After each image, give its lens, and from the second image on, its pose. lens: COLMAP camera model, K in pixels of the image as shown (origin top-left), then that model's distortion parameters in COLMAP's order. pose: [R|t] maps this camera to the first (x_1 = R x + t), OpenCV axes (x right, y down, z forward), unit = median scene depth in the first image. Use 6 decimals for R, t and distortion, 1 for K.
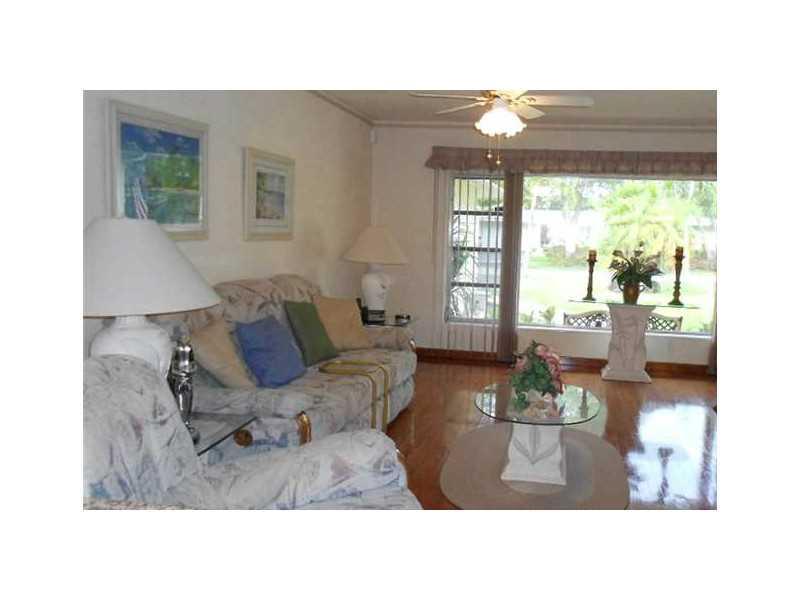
lens RADIAL K [[614.7, 0, 481.8], [0, 614.7, 313.0], [0, 0, 1]] dist [-0.001274, -0.003496]
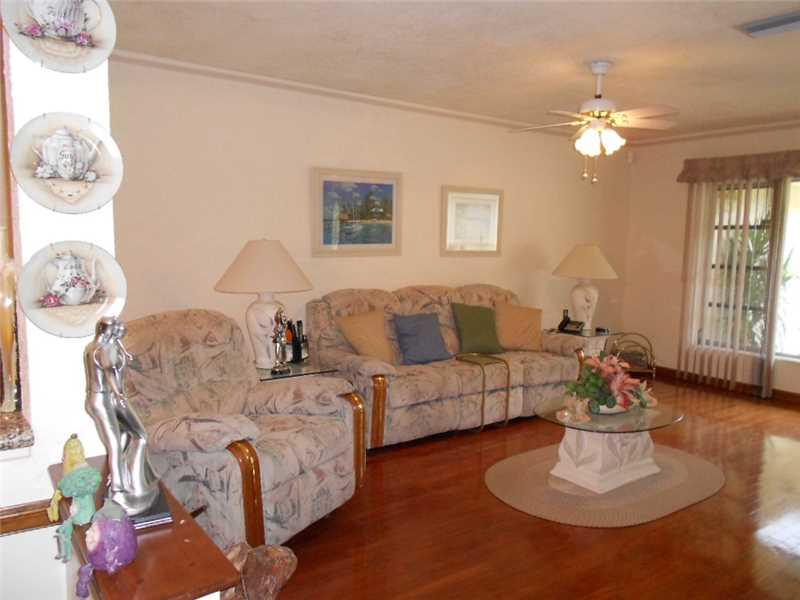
lens RADIAL K [[620.5, 0, 403.0], [0, 620.5, 312.0], [0, 0, 1]] dist [0.002052, 0.000196]
pose [[0.687041, 0.058717, -0.724242, 0.589743], [-0.087236, 0.996186, -0.001992, 0.011557], [0.721363, 0.064549, 0.689543, 0.042904]]
